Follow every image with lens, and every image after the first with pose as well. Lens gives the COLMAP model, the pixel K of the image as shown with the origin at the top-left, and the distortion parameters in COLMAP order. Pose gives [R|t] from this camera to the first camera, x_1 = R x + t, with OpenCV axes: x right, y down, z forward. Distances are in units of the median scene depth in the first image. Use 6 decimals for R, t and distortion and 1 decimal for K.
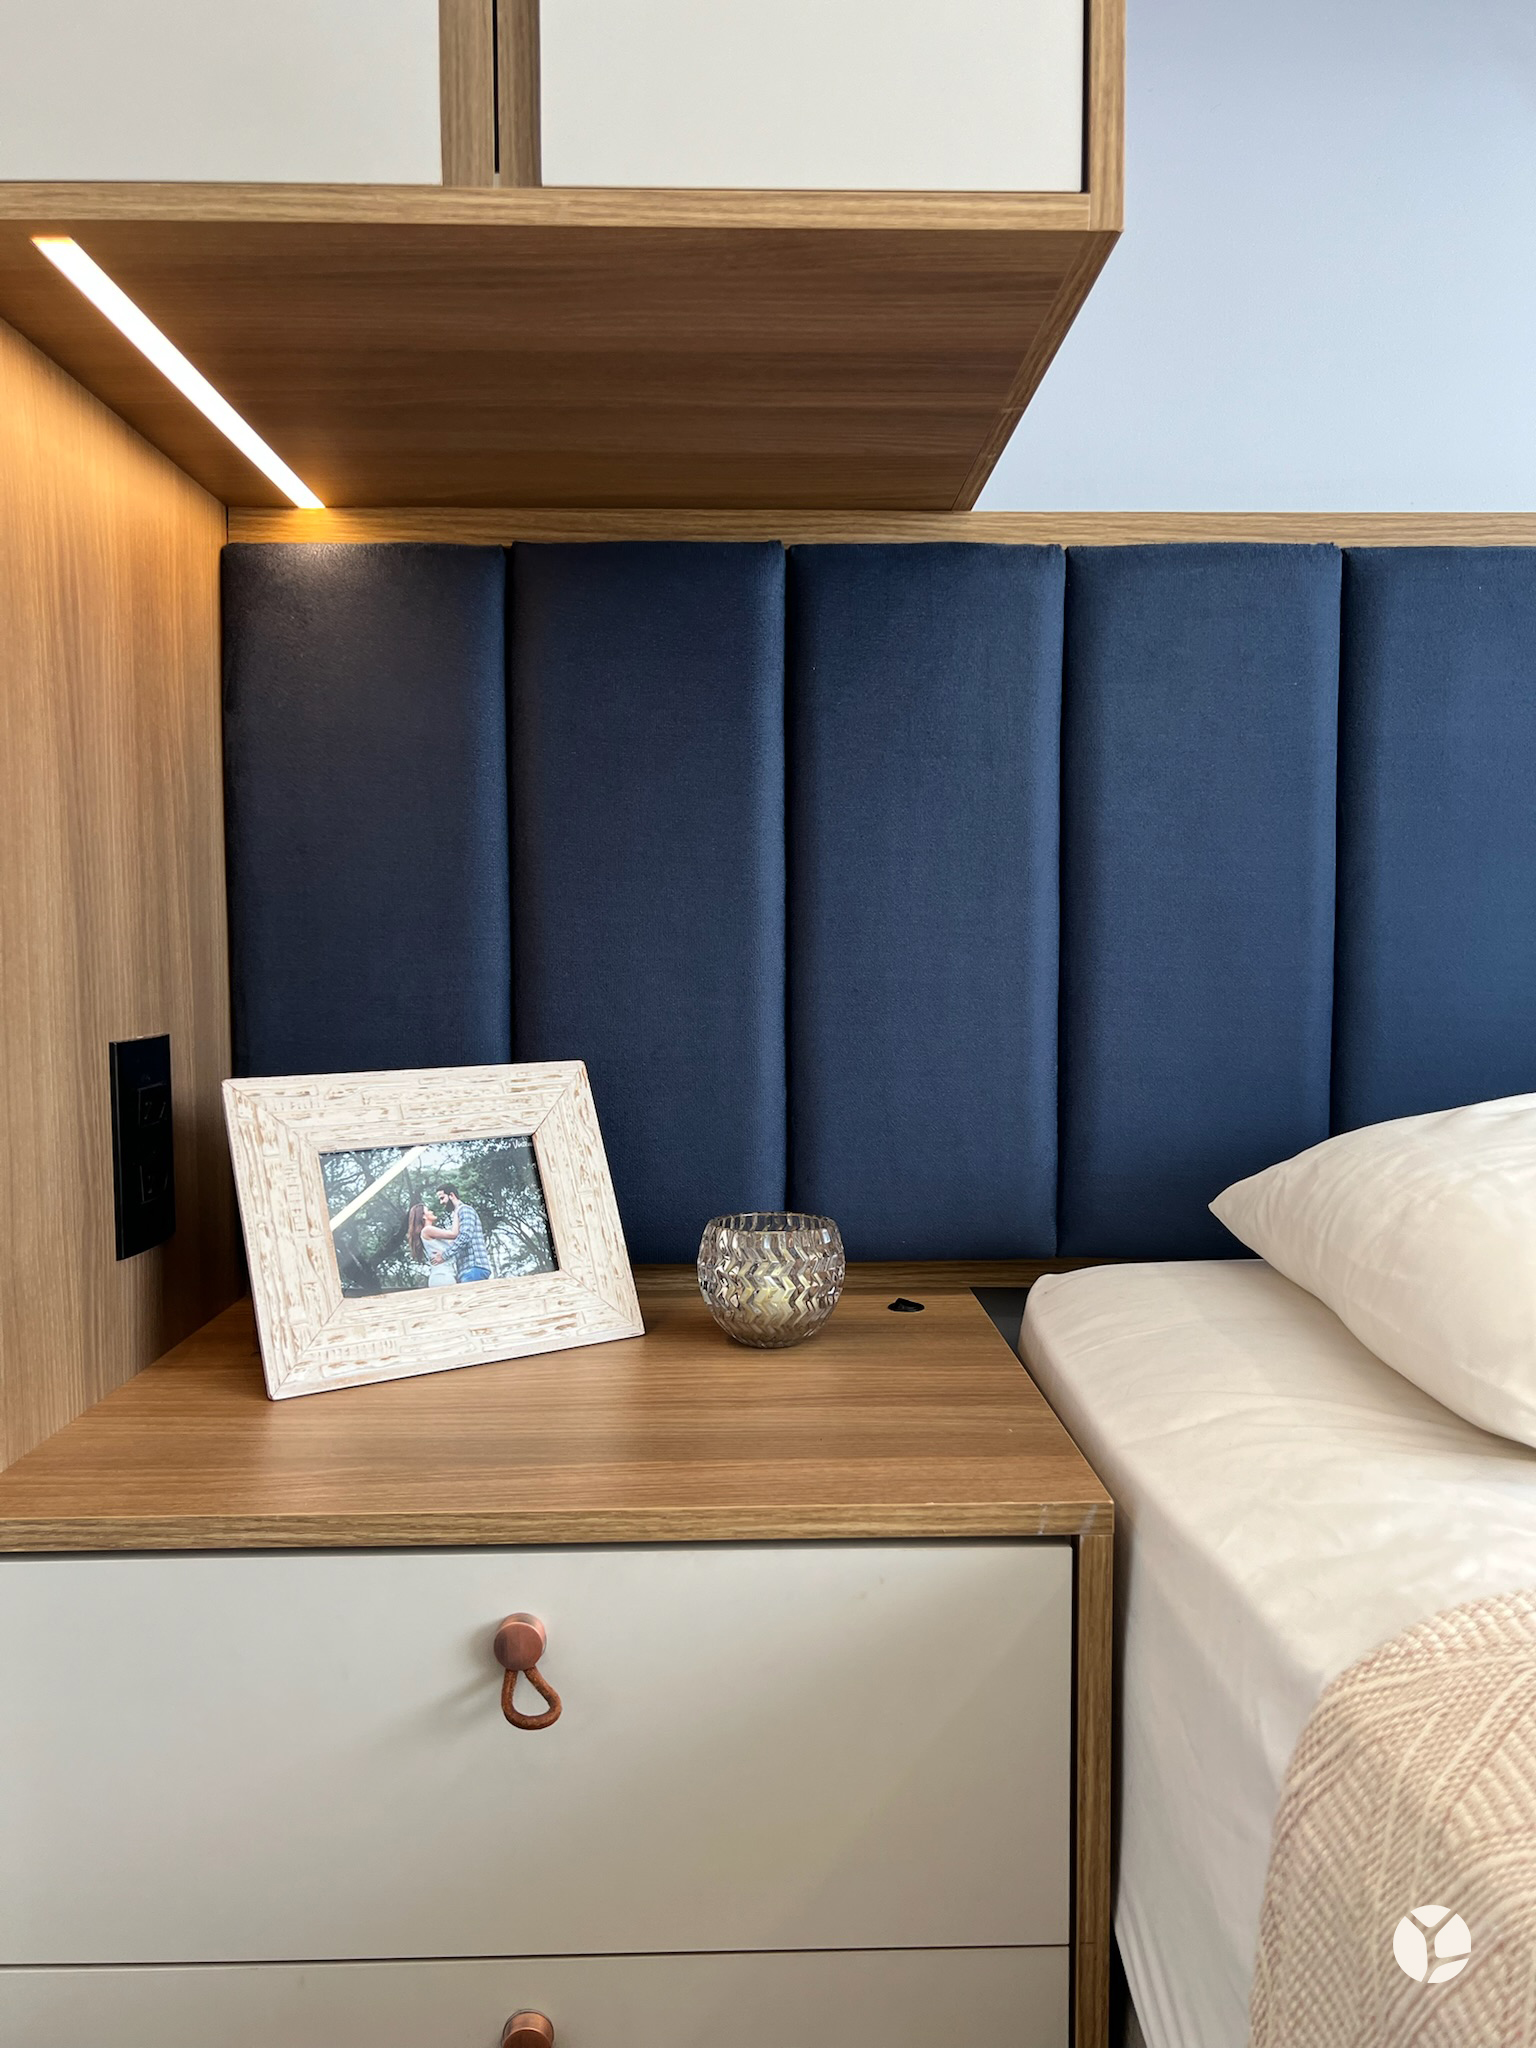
lens RADIAL K [[1549.3, 0, 774.8], [0, 1549.3, 1033.6], [0, 0, 1]] dist [0.048923, -0.052163]
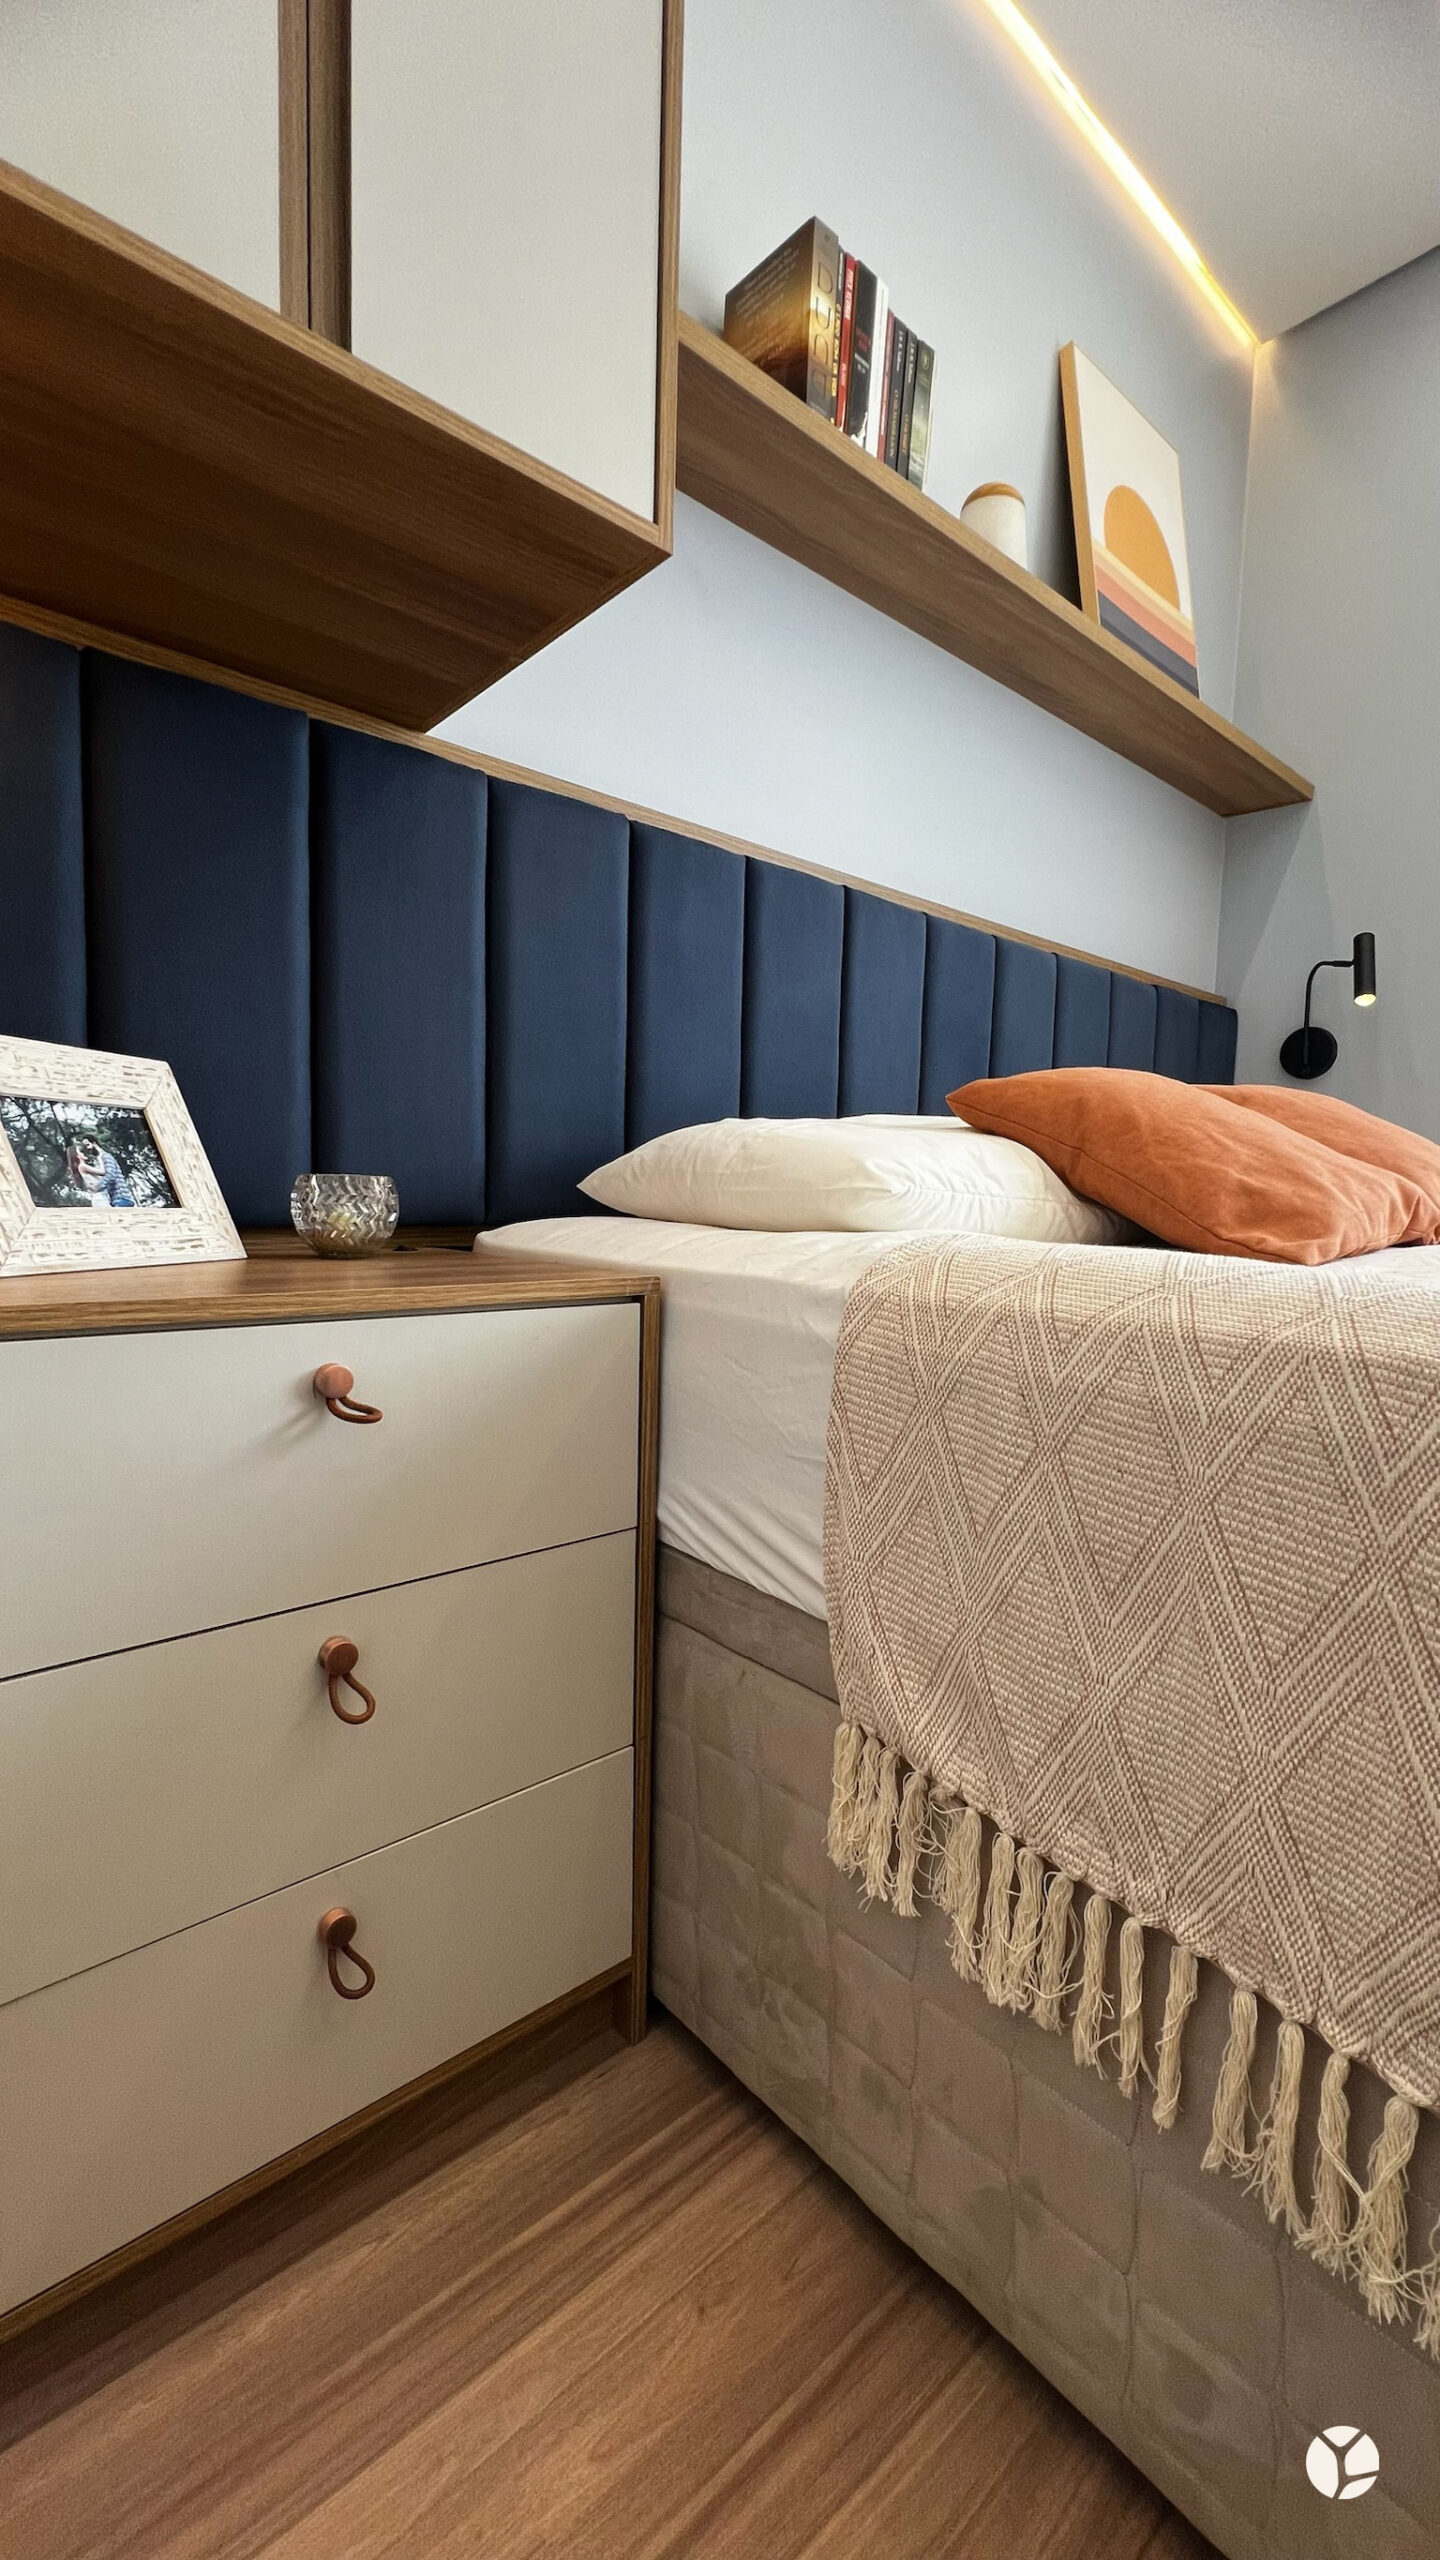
lens RADIAL K [[1026.7, 0, 717.0], [0, 1026.7, 1274.6], [0, 0, 1]] dist [-0.002813, 0.000308]
pose [[0.770816, -0.029044, 0.636395, -0.352789], [0.011186, 0.999423, 0.032064, 0.189955], [-0.636960, -0.017597, 0.770696, 0.032323]]
